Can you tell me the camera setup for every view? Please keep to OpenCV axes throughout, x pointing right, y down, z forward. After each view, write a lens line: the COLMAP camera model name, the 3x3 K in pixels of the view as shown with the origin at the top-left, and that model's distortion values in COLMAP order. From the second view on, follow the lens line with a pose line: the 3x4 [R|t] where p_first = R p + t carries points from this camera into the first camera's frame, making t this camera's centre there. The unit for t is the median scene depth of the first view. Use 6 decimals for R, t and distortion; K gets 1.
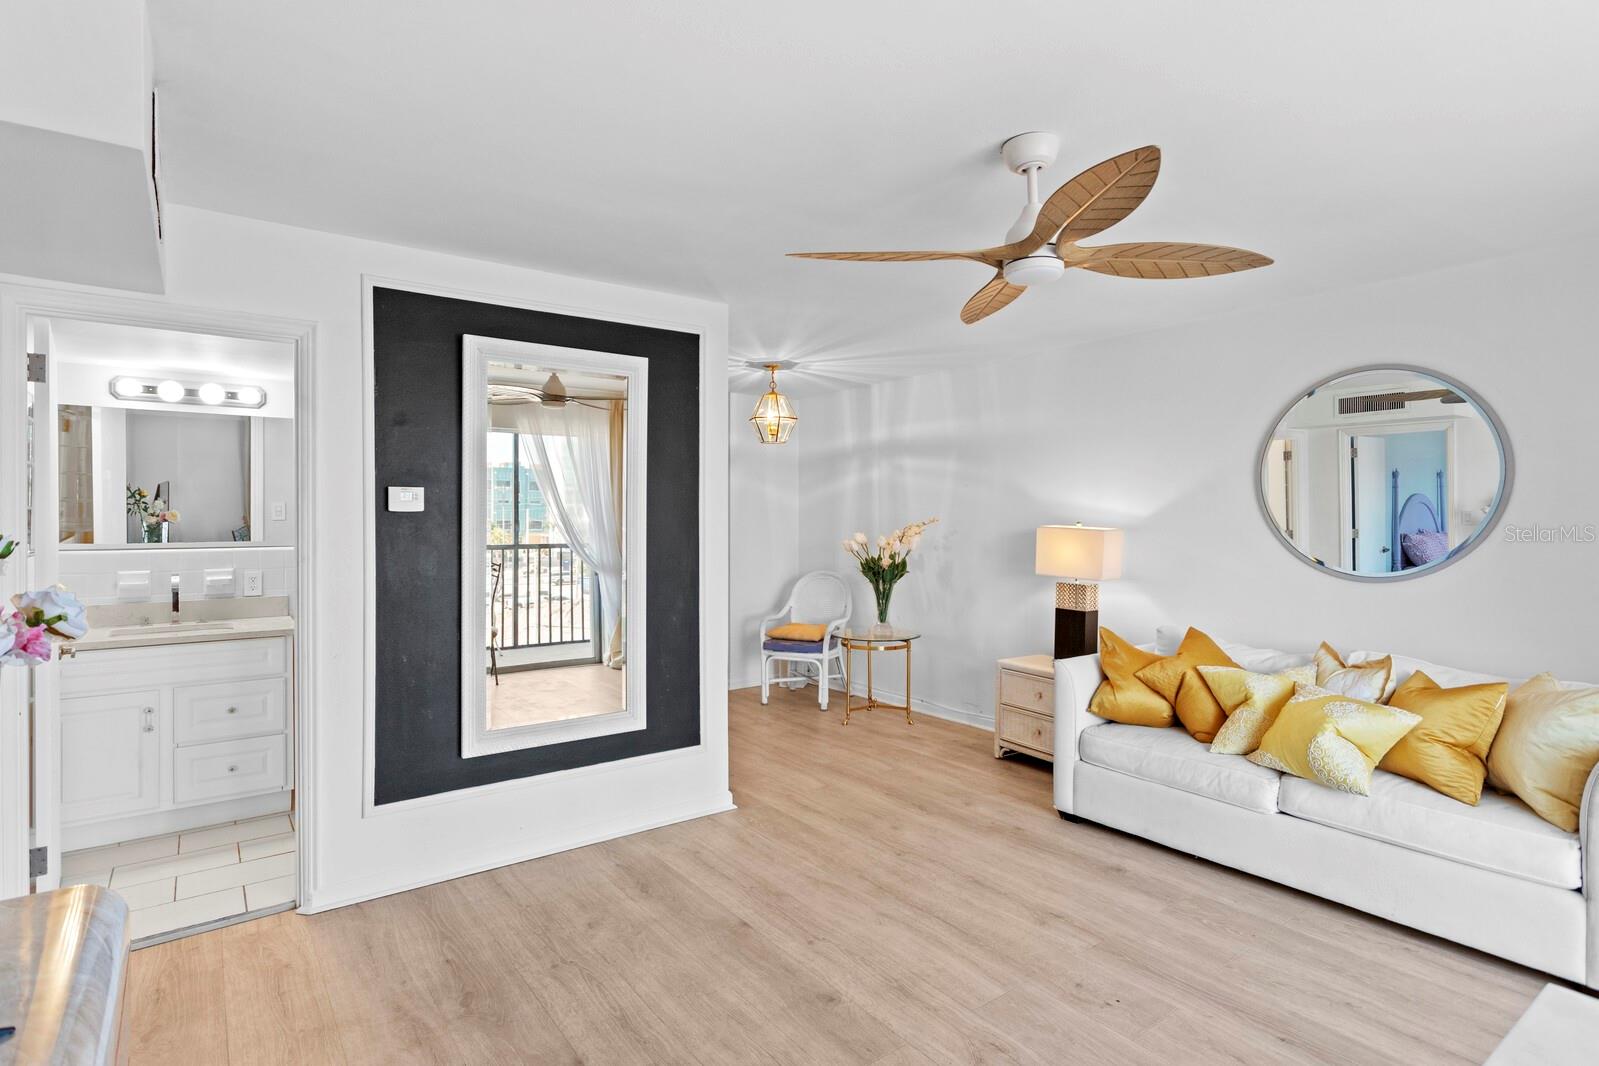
lens RADIAL K [[804.4, 0, 810.4], [0, 804.4, 527.5], [0, 0, 1]] dist [-0.013343, 0.005681]
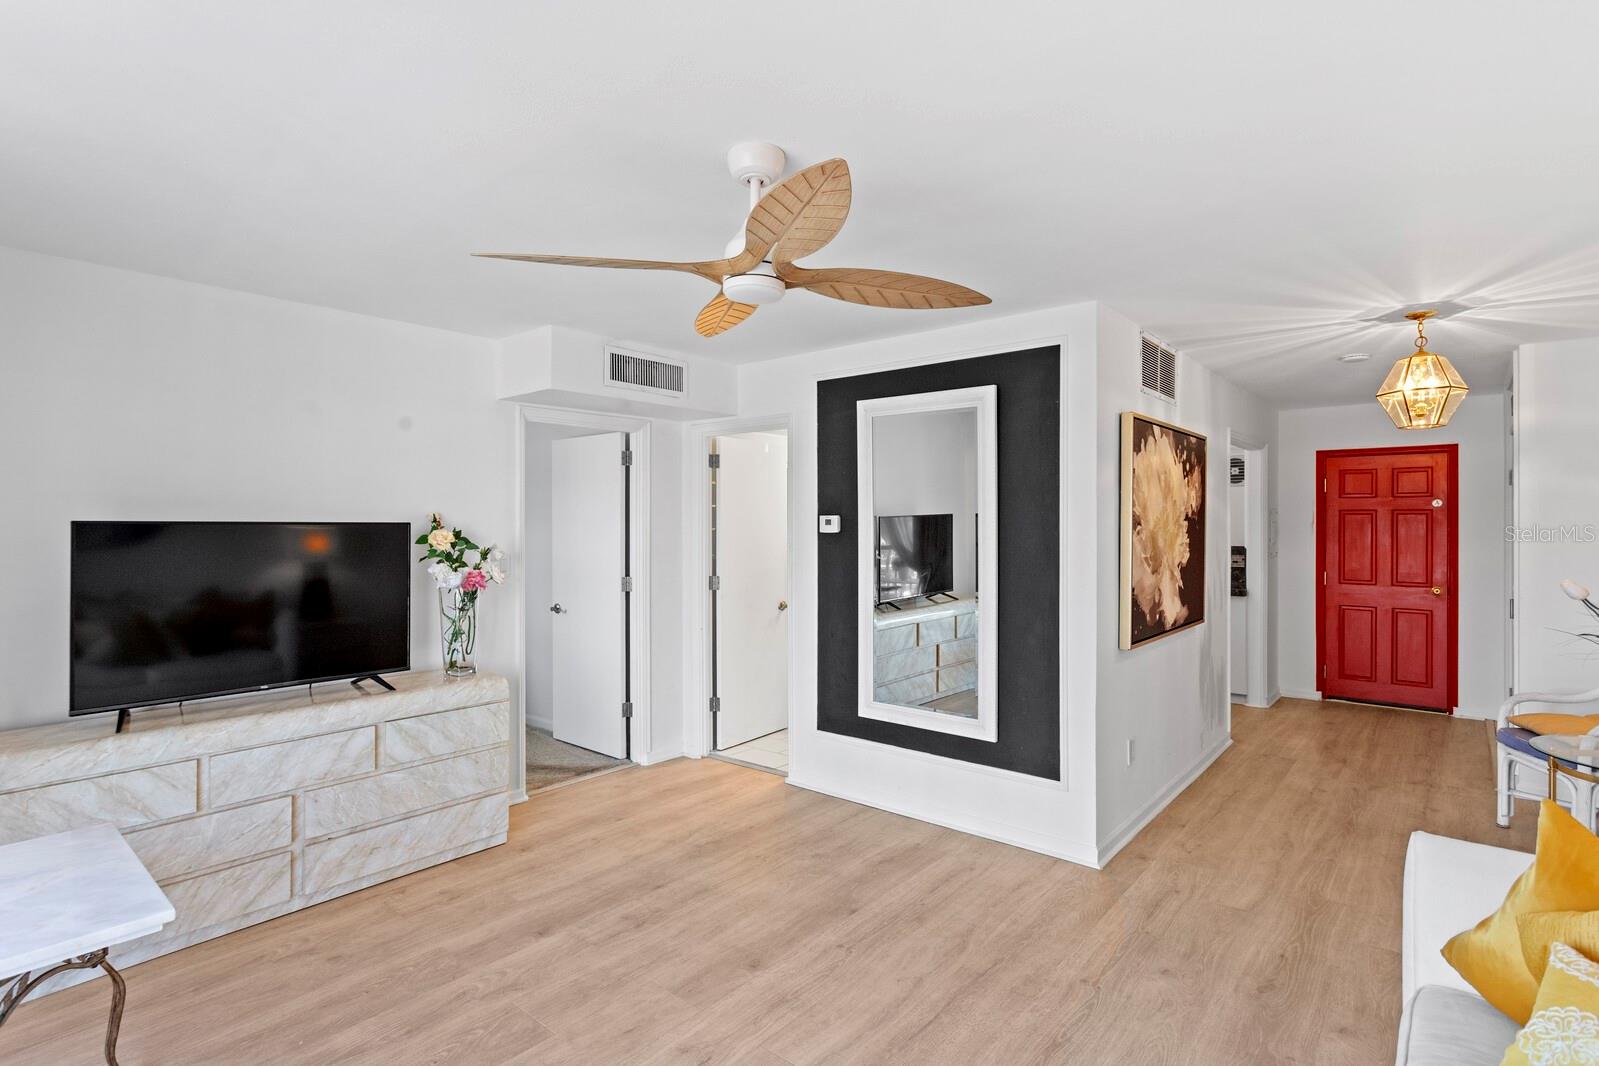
lens RADIAL K [[804.4, 0, 800.8], [0, 804.4, 526.3], [0, 0, 1]] dist [-0.013343, 0.005681]
pose [[0.224995, 0.004918, -0.974348, 0.864200], [-0.011649, 0.999929, 0.002357, -0.031788], [0.974290, 0.010820, 0.225036, 0.600785]]
